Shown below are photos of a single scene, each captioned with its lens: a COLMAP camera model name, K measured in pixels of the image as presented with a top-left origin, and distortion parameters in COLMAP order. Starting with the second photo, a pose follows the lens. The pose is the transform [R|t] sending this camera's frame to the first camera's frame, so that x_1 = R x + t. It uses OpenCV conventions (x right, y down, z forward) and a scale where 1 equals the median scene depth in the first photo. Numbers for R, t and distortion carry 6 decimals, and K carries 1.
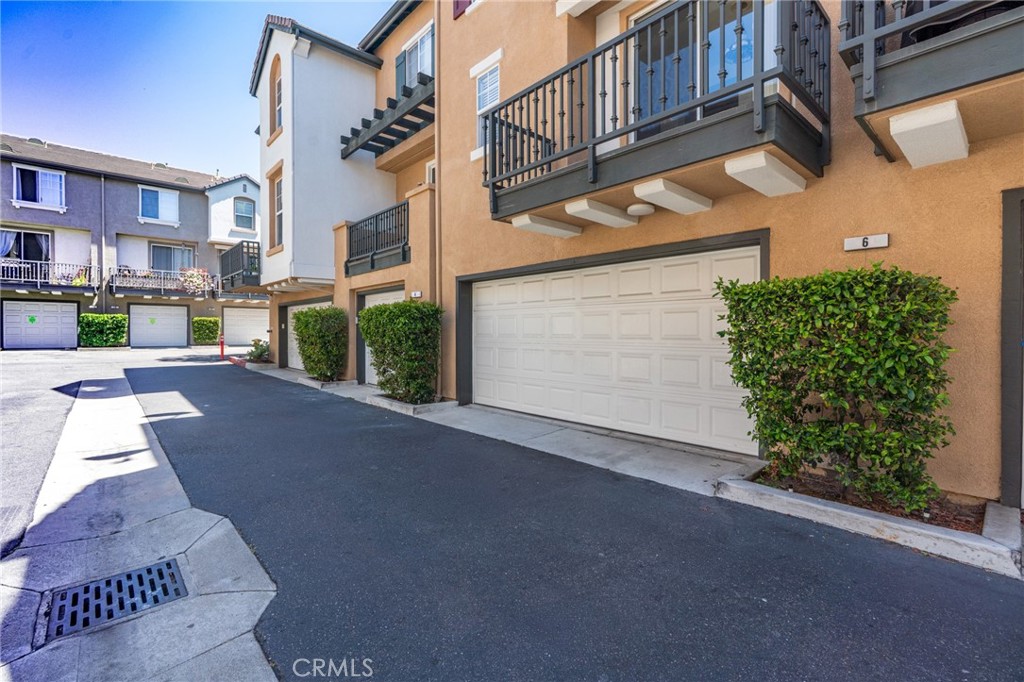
lens RADIAL K [[461.1, 0, 512.5], [0, 461.1, 339.8], [0, 0, 1]] dist [-0.017690, 0.007267]
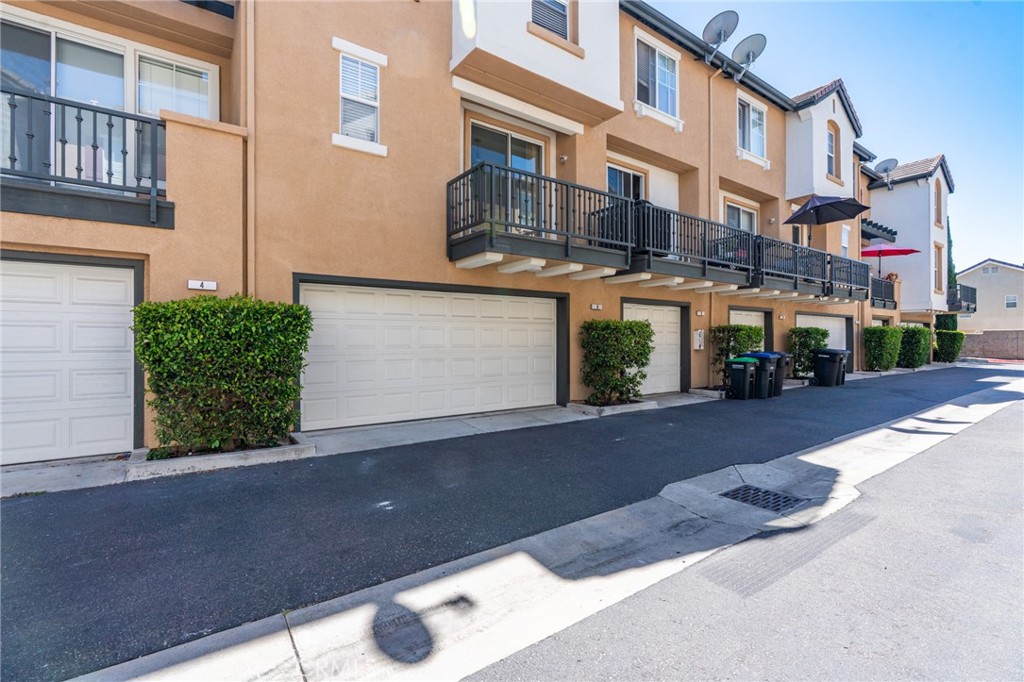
lens RADIAL K [[457.5, 0, 515.1], [0, 457.5, 339.8], [0, 0, 1]] dist [-0.011700, 0.000810]
pose [[0.107117, -0.000231, 0.994246, -1.160156], [0.018699, 0.999824, -0.001782, -0.021022], [-0.994071, 0.018782, 0.107102, 0.752204]]
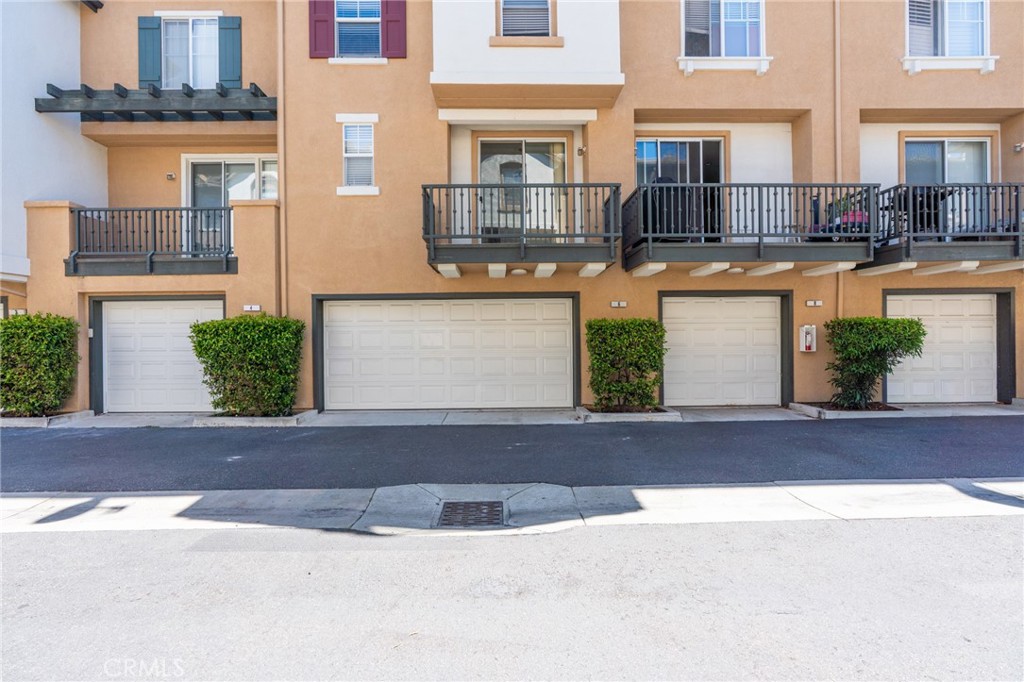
lens RADIAL K [[461.1, 0, 512.5], [0, 461.1, 339.8], [0, 0, 1]] dist [-0.017690, 0.007267]
pose [[0.652430, -0.007989, 0.757806, -0.867484], [0.022739, 0.999701, -0.009037, -0.014137], [-0.757507, 0.023127, 0.652417, -0.076196]]
